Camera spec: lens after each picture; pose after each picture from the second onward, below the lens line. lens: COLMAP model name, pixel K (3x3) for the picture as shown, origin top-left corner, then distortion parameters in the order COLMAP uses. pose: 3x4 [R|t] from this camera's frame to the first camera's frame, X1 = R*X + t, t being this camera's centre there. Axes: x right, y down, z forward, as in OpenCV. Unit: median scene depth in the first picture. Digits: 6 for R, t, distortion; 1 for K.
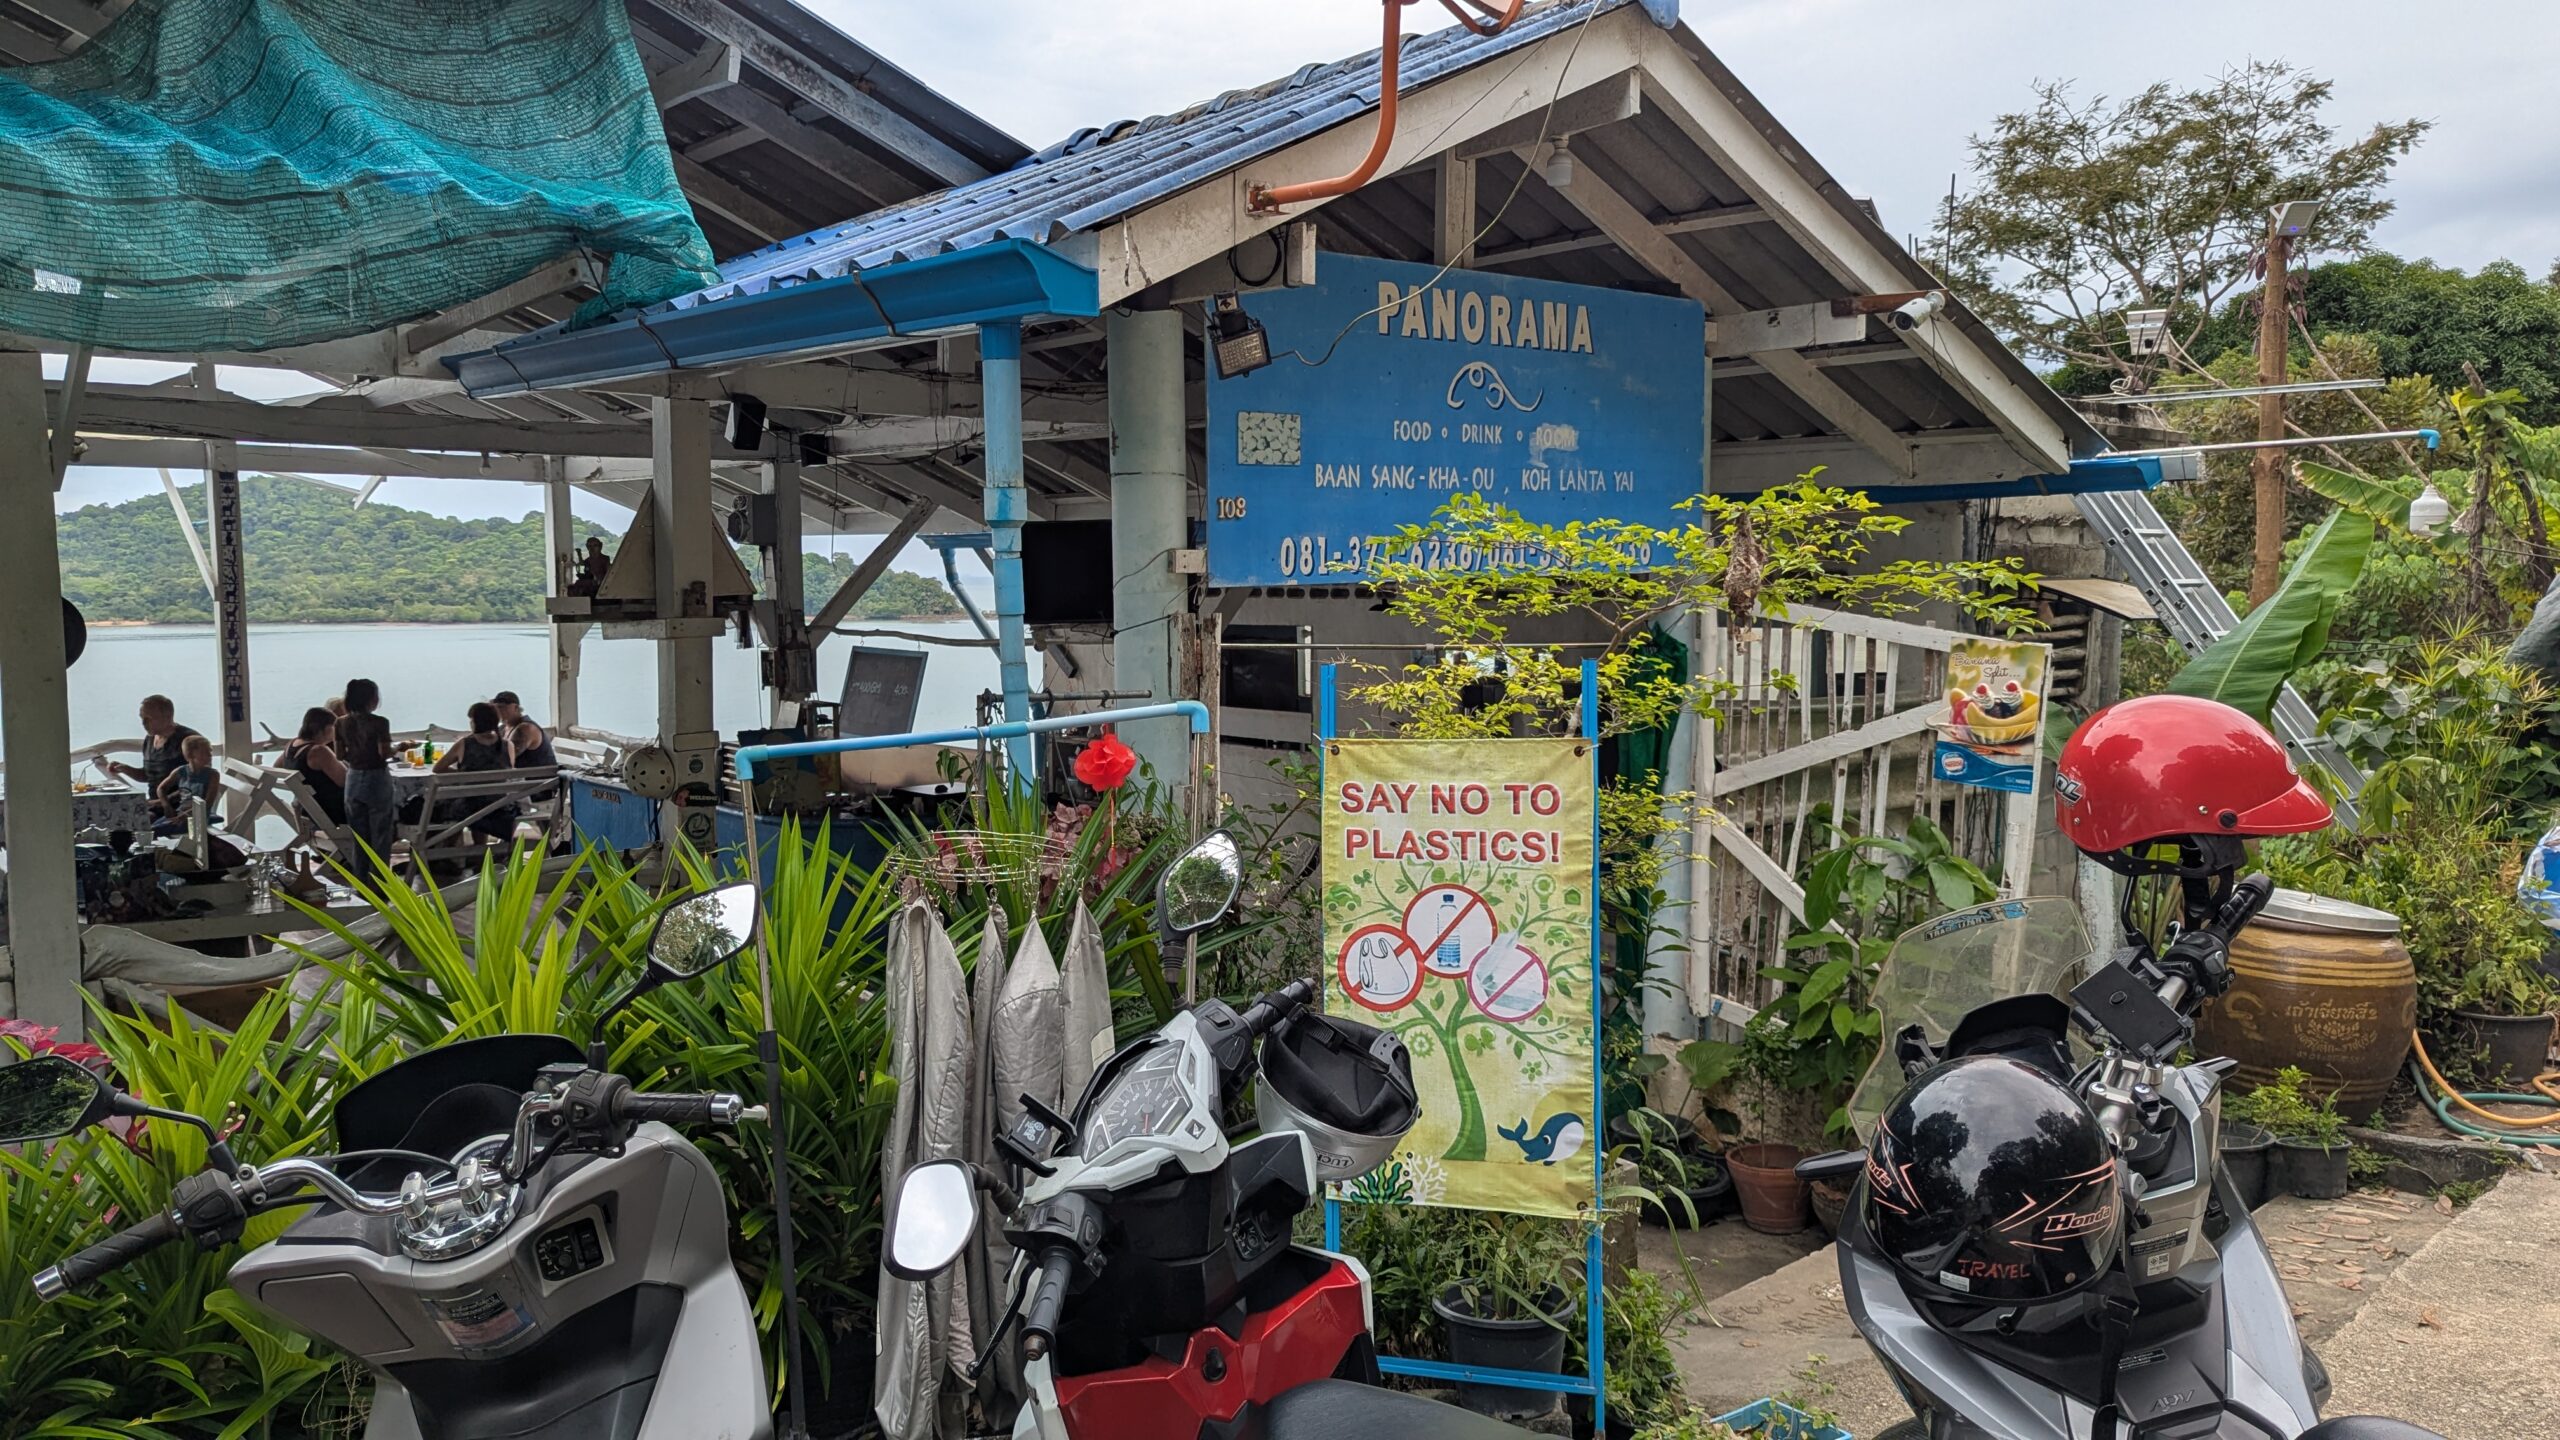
lens RADIAL K [[1887.9, 0, 1280.0], [0, 1887.9, 720.0], [0, 0, 1]] dist [0.054570, -0.057330]
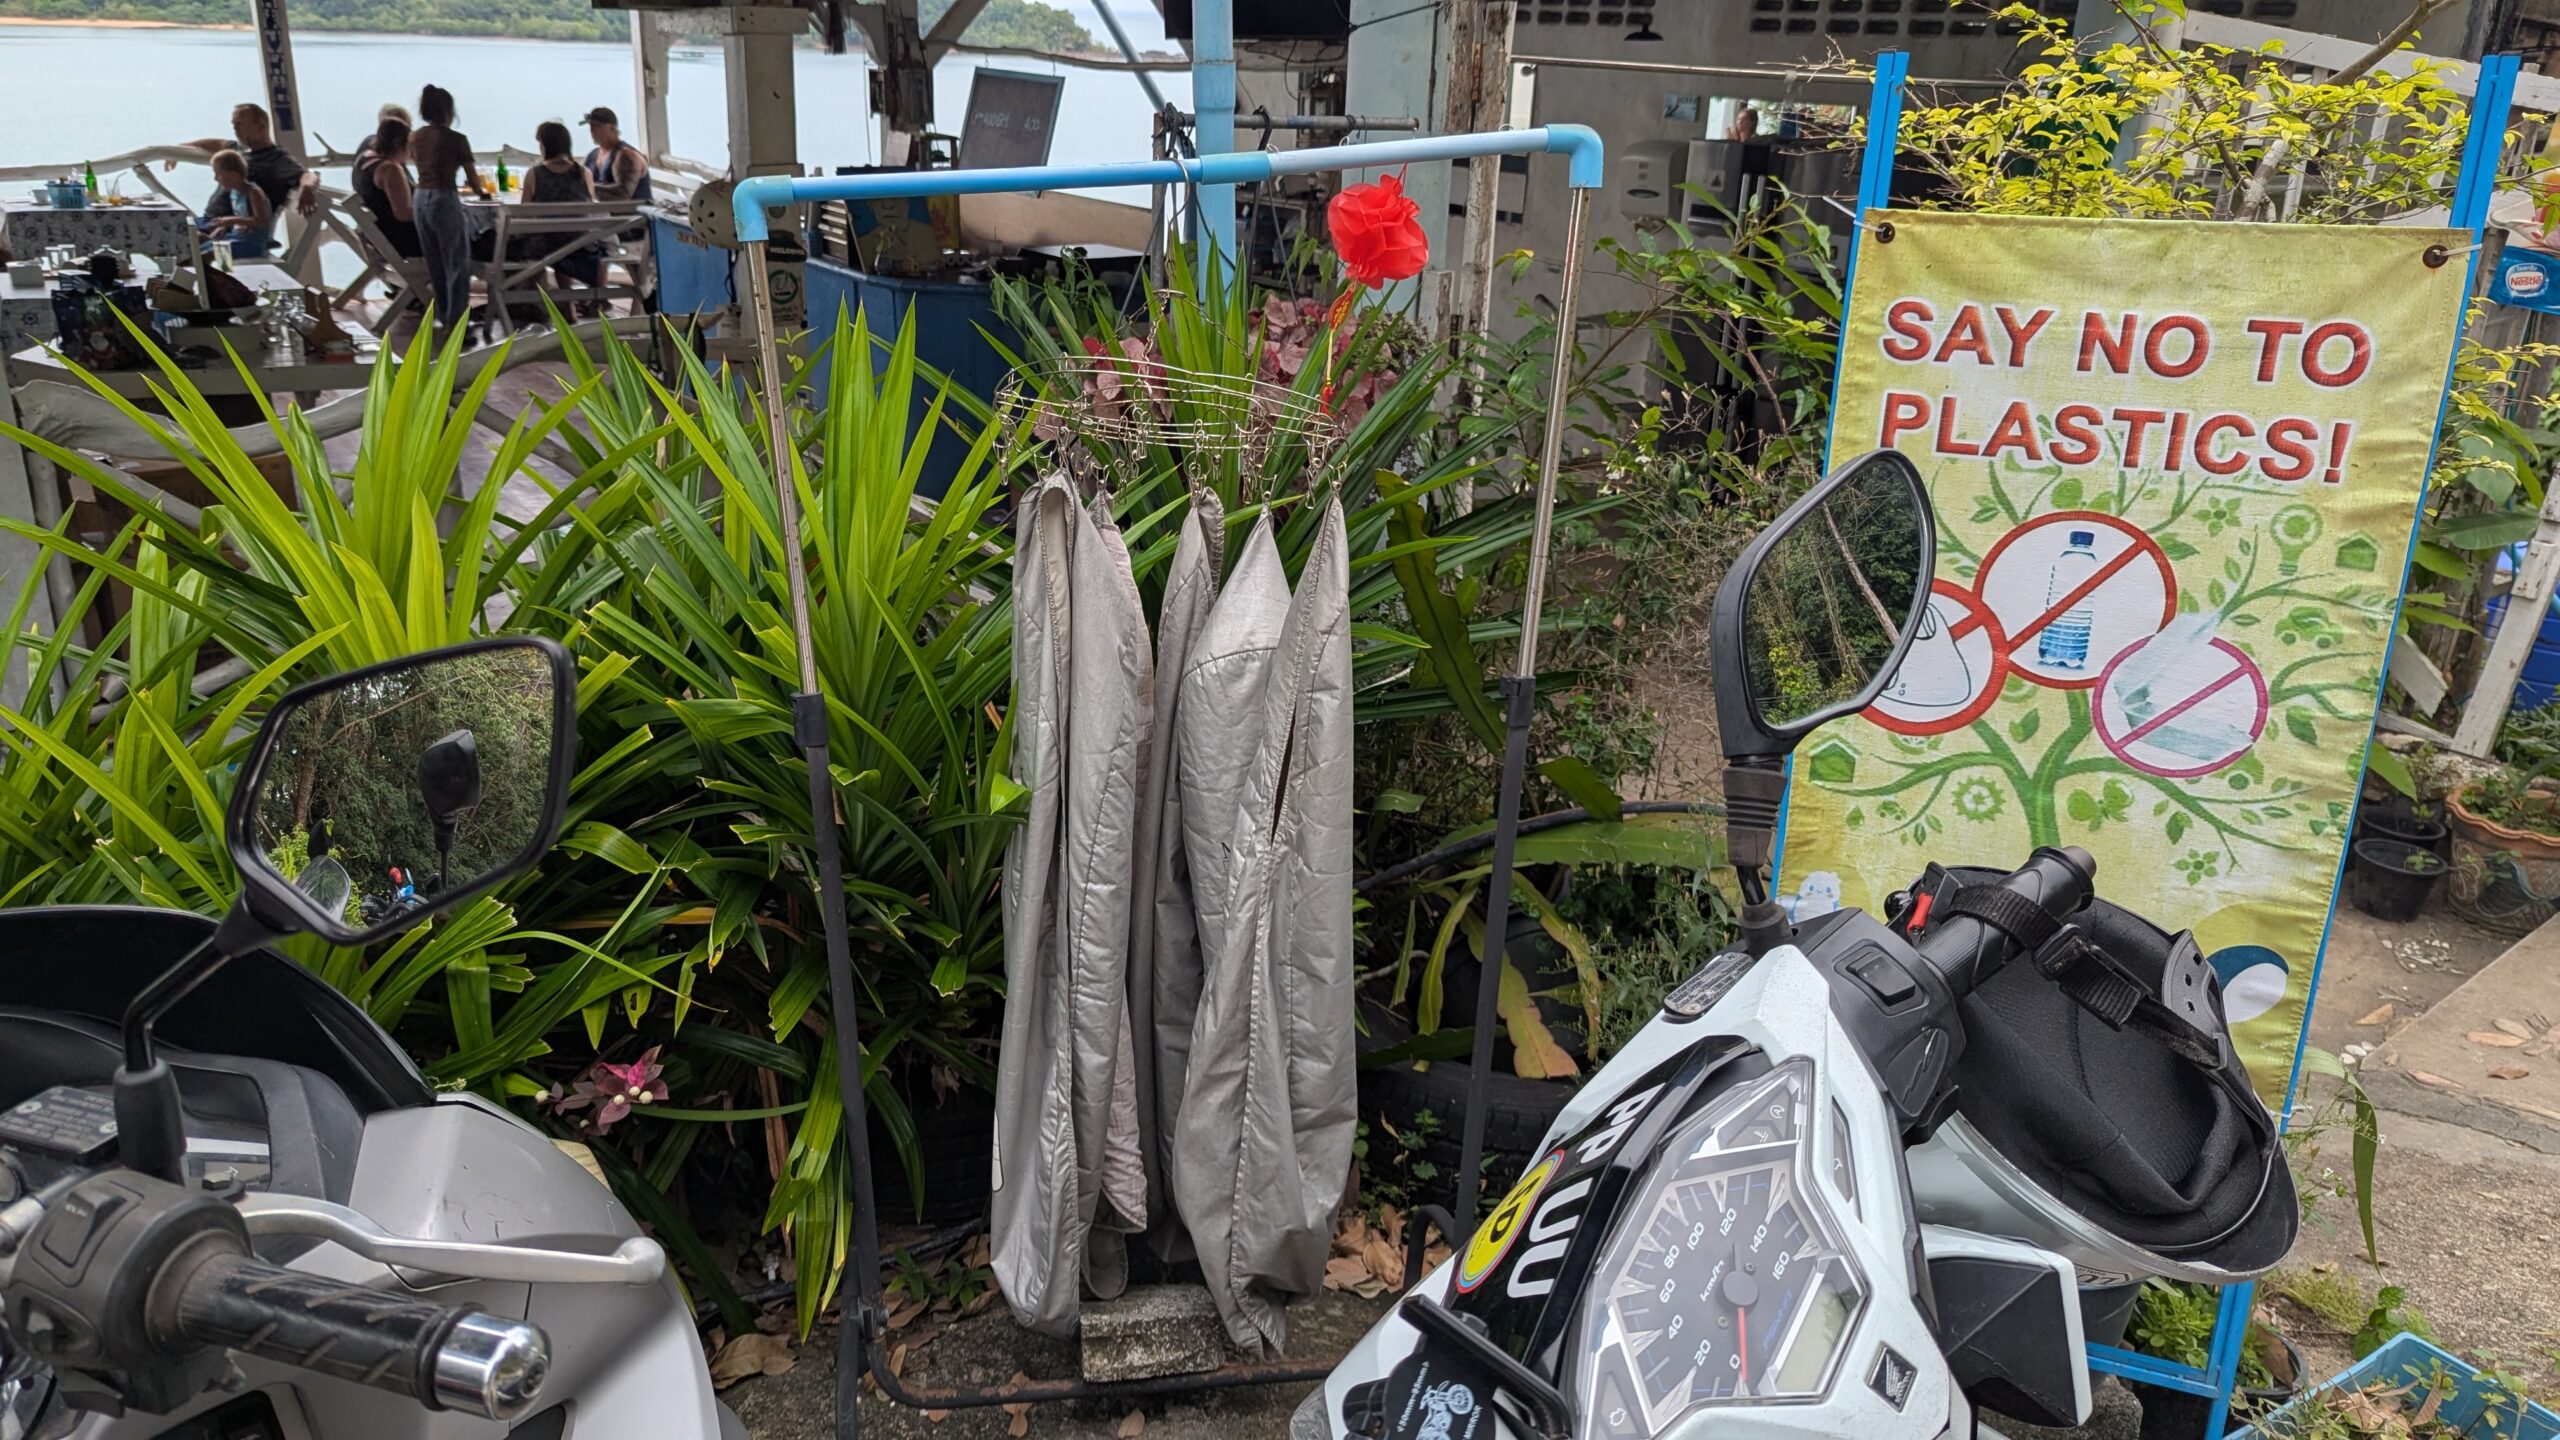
lens RADIAL K [[1887.9, 0, 1280.0], [0, 1887.9, 720.0], [0, 0, 1]] dist [0.054570, -0.057330]
pose [[0.996556, 0.057958, -0.059298, -0.085244], [-0.039553, 0.960807, 0.274382, 0.007280], [0.072876, -0.271092, 0.959791, 0.424581]]
